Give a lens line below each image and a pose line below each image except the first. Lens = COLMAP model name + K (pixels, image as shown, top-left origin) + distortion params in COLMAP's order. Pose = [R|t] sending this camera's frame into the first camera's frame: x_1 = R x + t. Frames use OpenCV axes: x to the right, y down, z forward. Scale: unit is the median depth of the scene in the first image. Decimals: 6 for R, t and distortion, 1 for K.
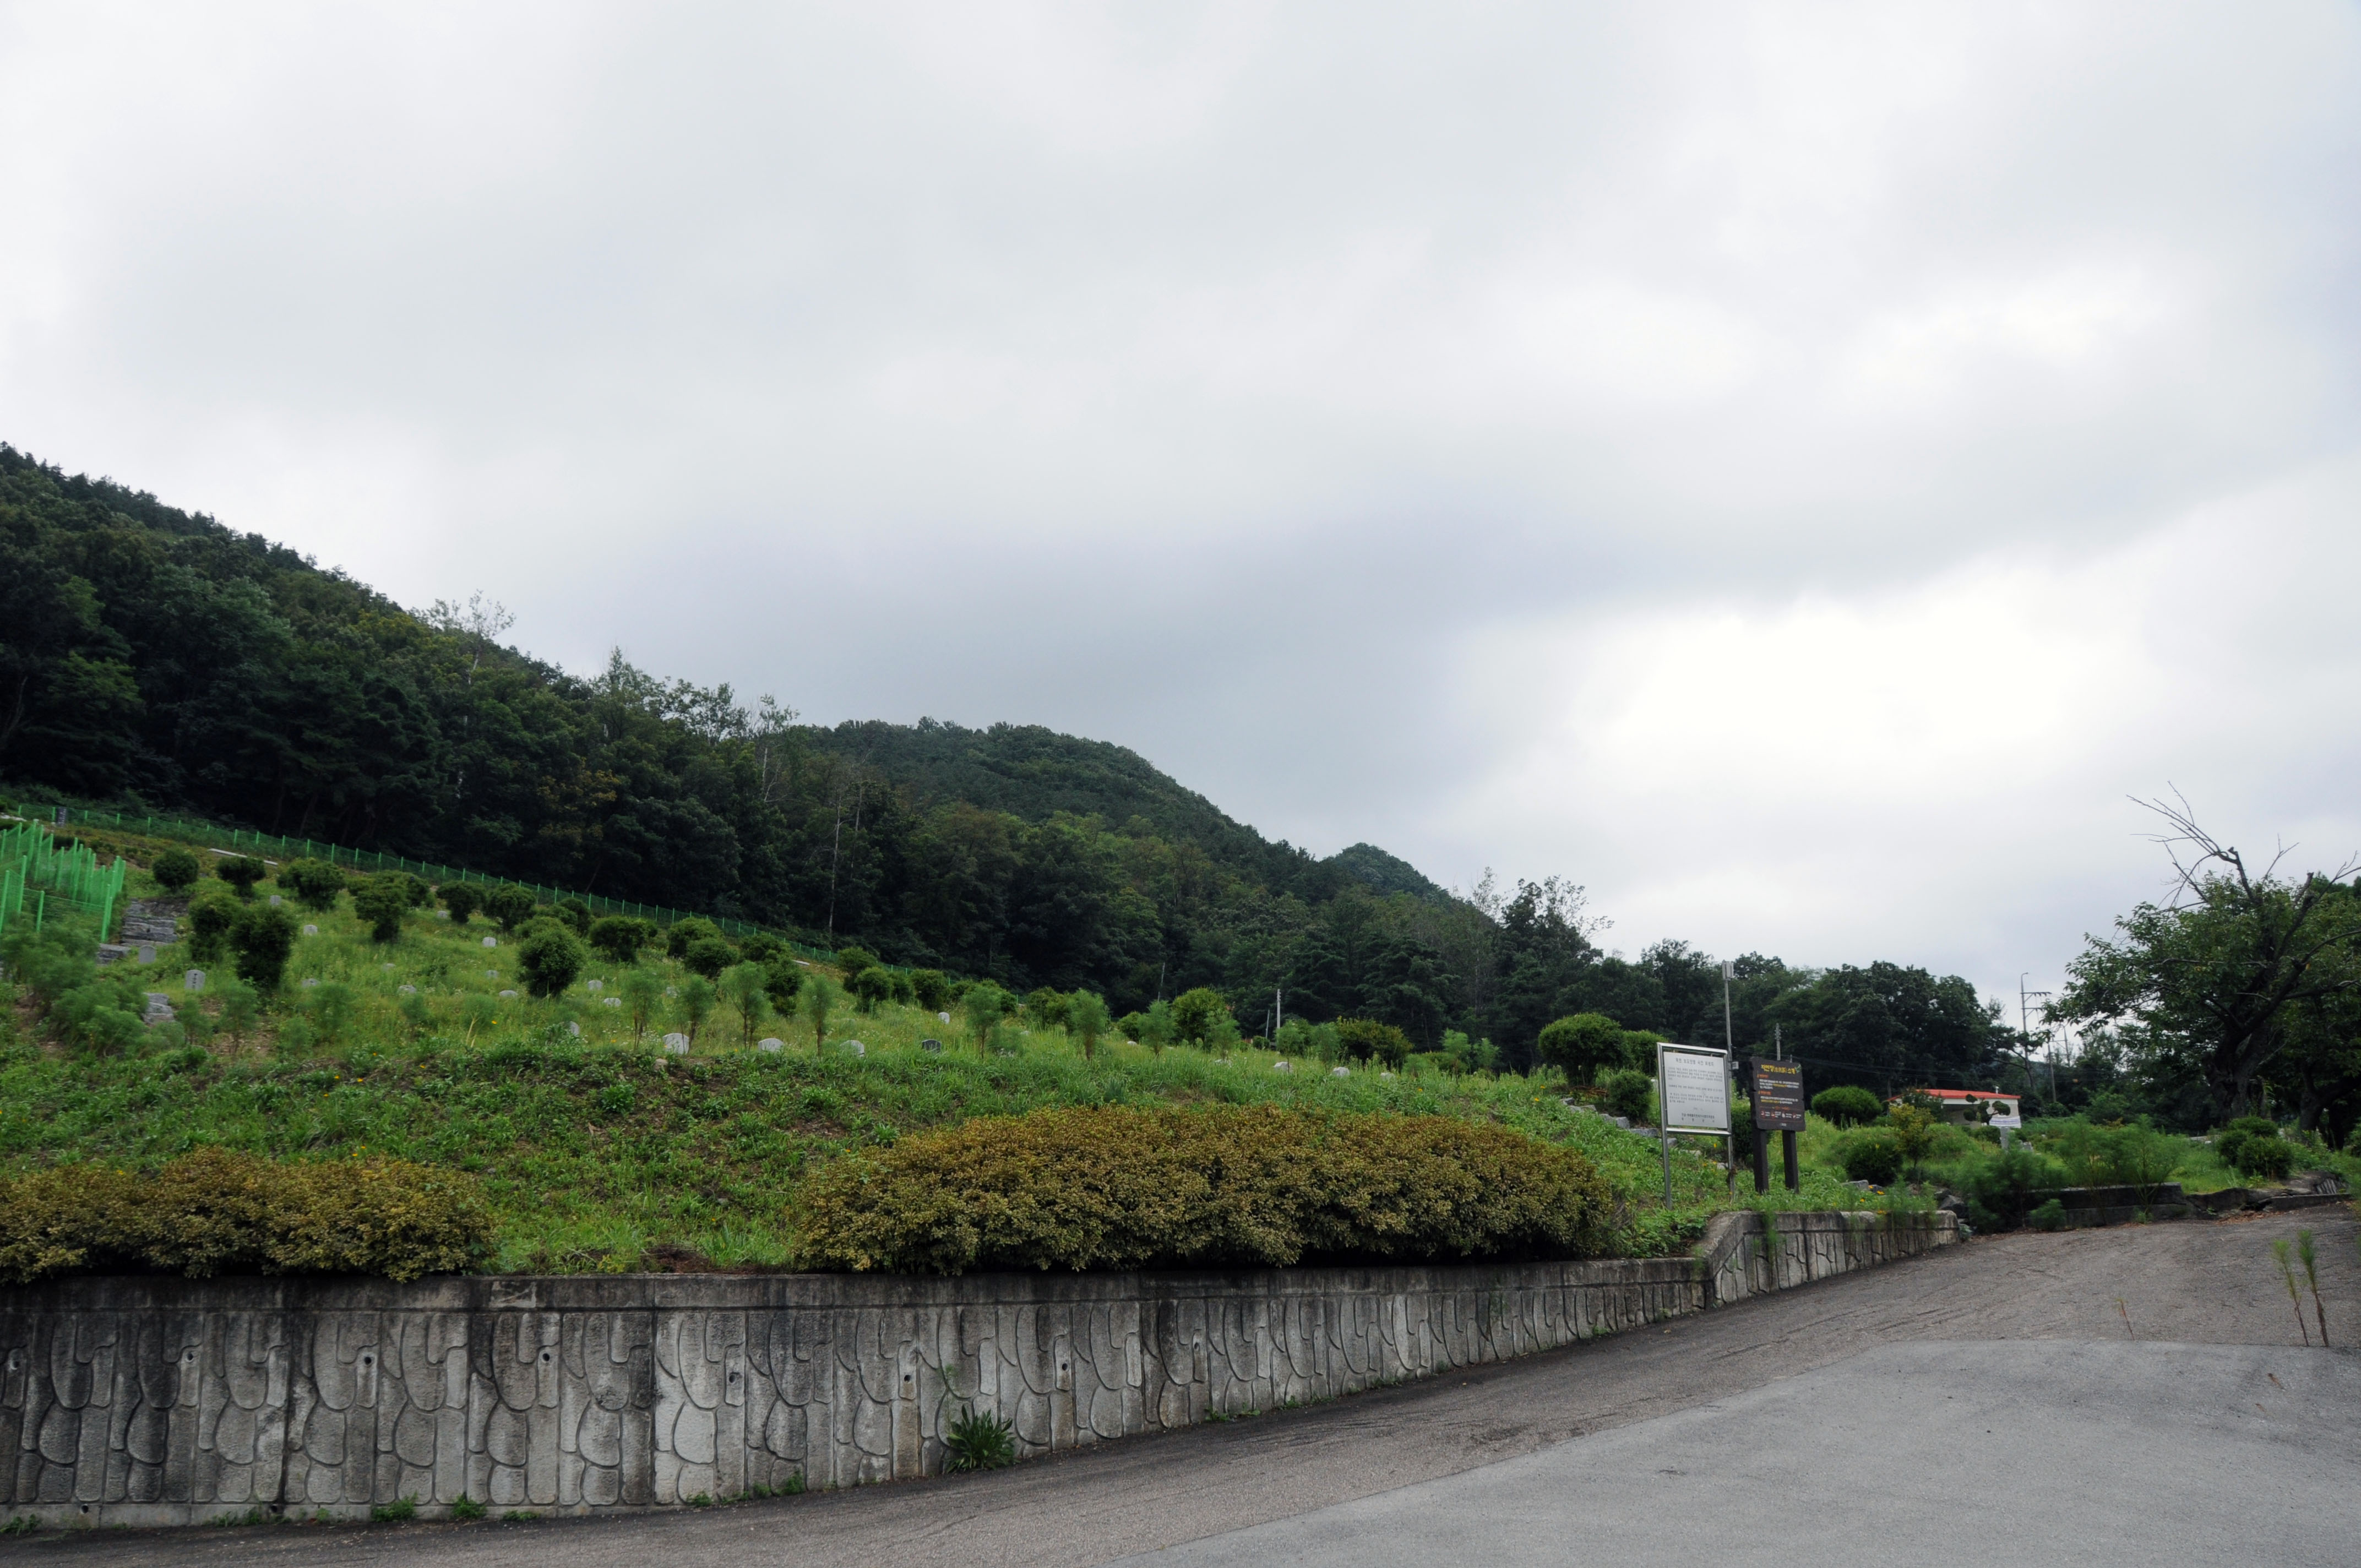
lens RADIAL K [[1869.1, 0, 1151.9], [0, 1869.1, 758.2], [0, 0, 1]] dist [-0.166309, 0.122090]
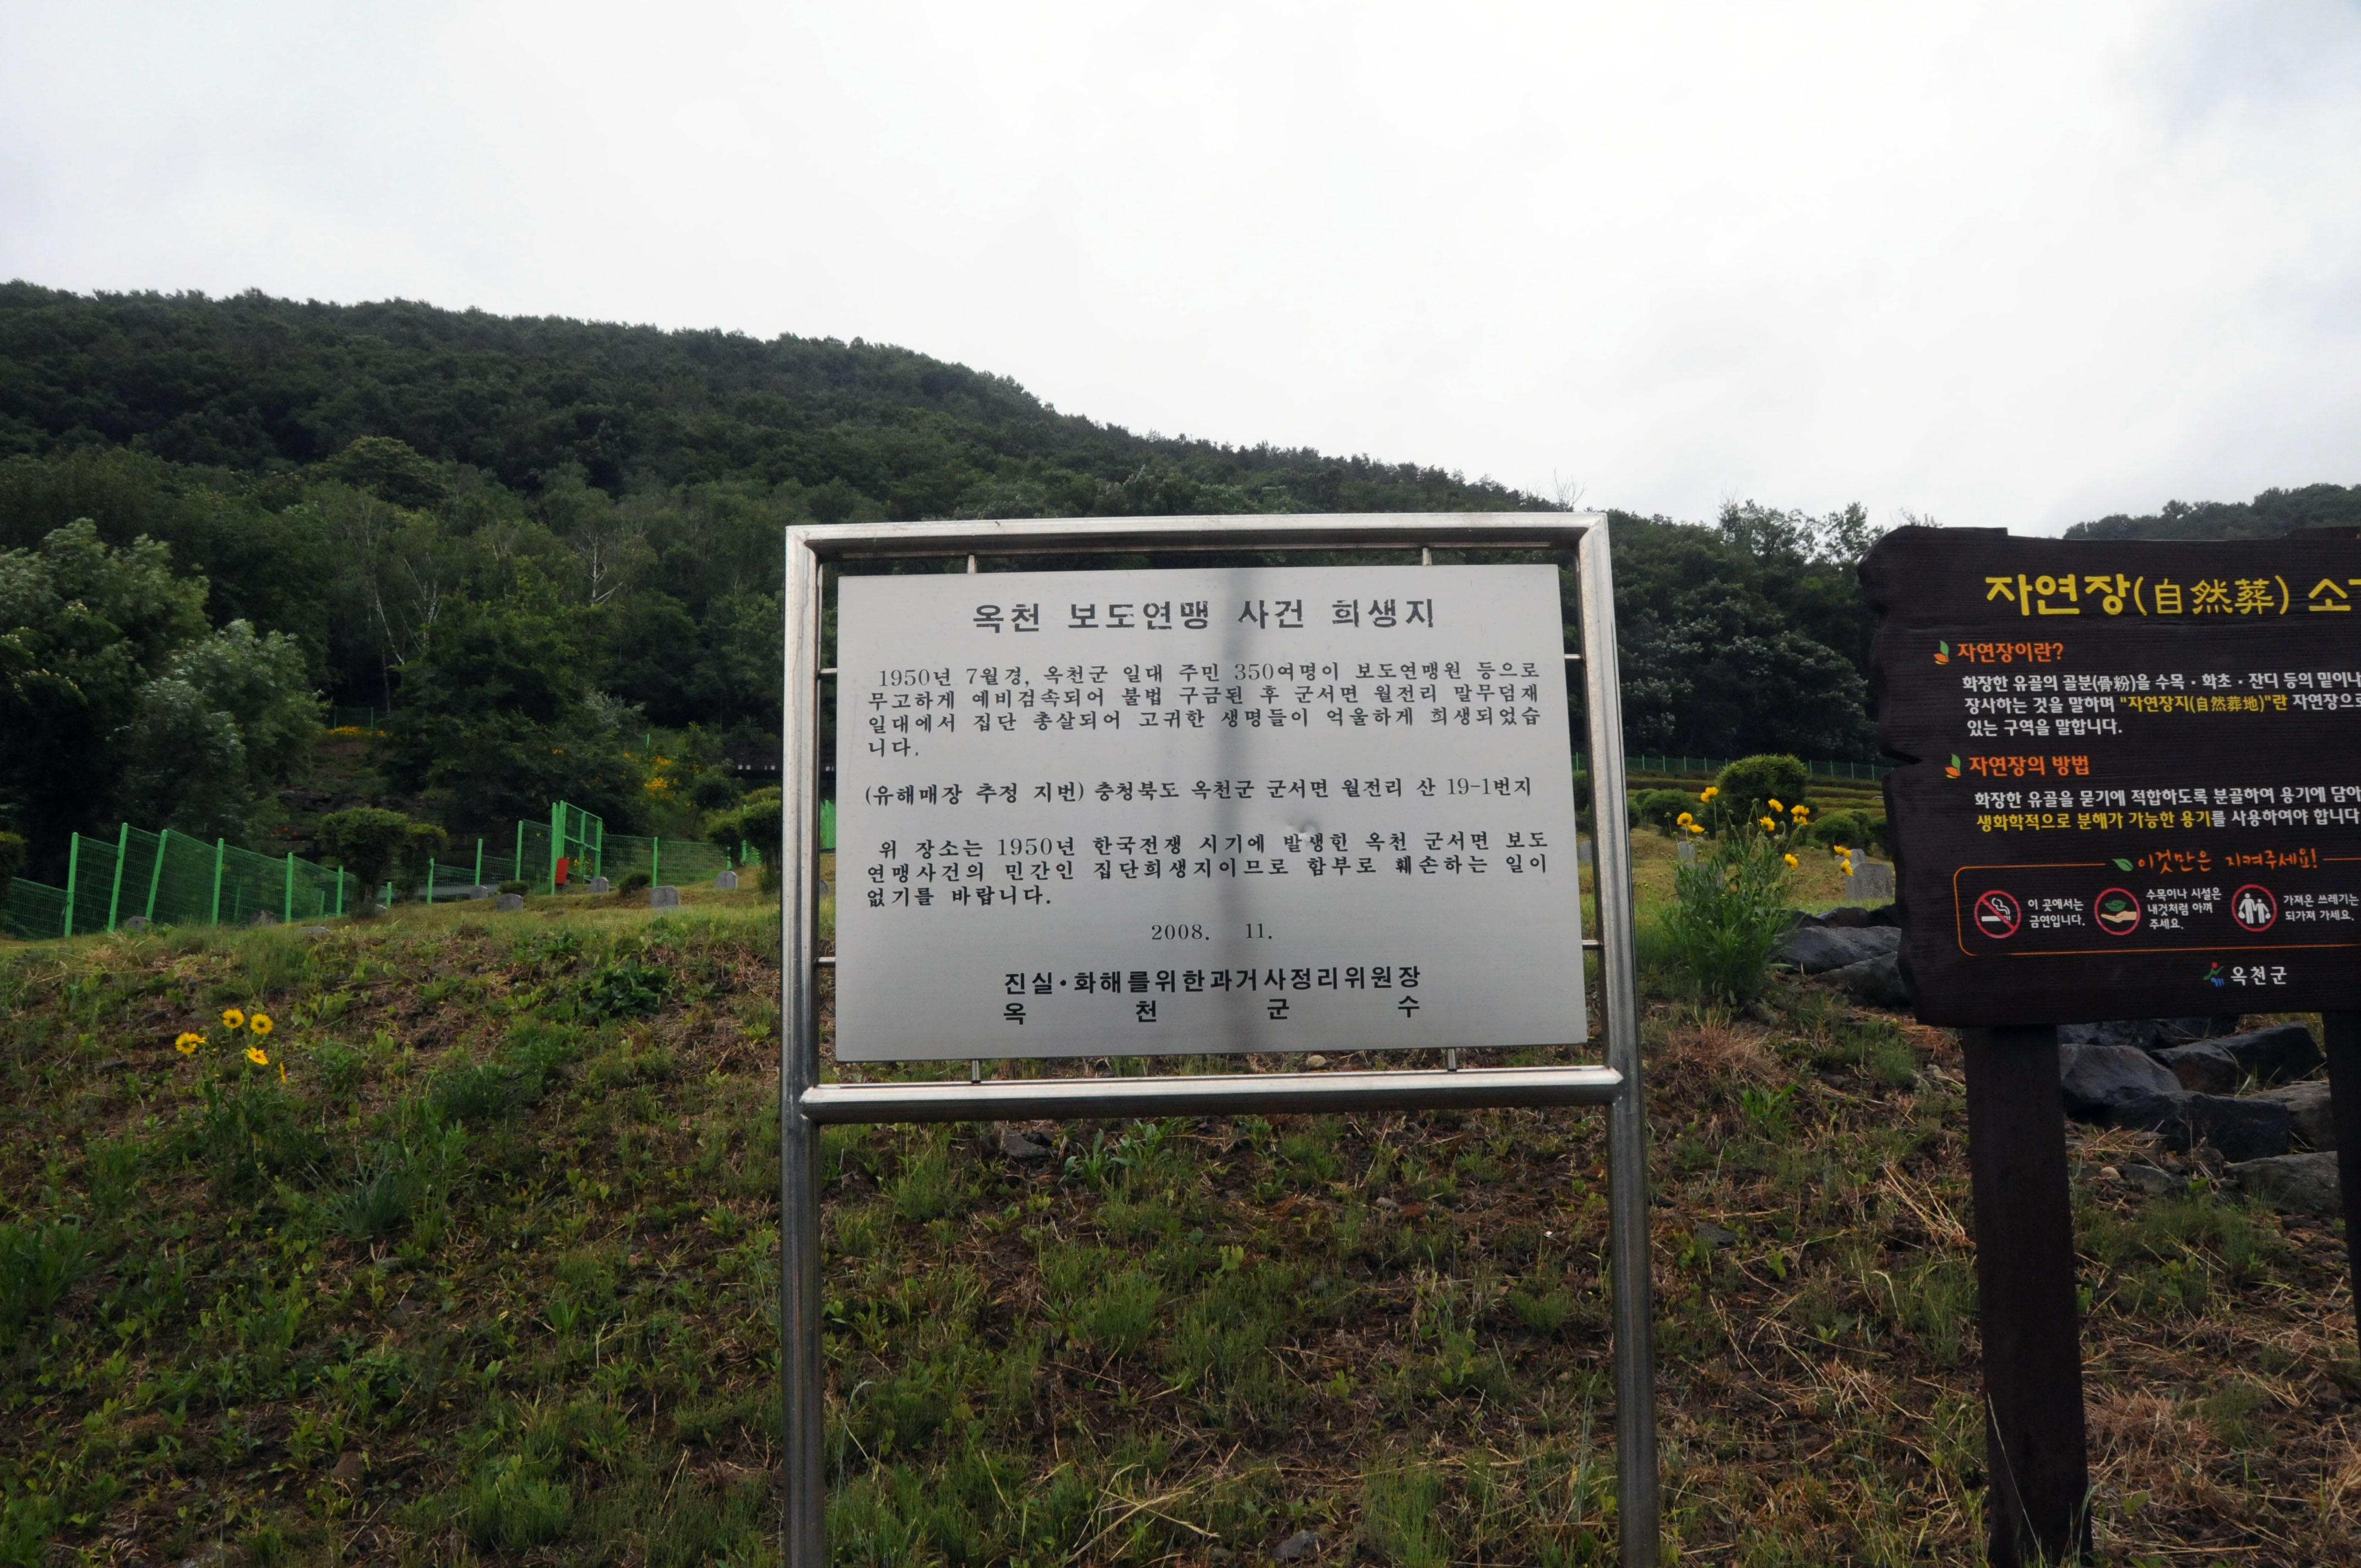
lens RADIAL K [[1869.1, 0, 1165.0], [0, 1869.1, 877.1], [0, 0, 1]] dist [-0.166309, 0.122090]
pose [[0.773042, -0.105342, -0.625547, 0.063838], [0.185460, 0.980561, 0.064062, 0.029466], [0.606639, -0.165537, 0.777552, 0.147123]]
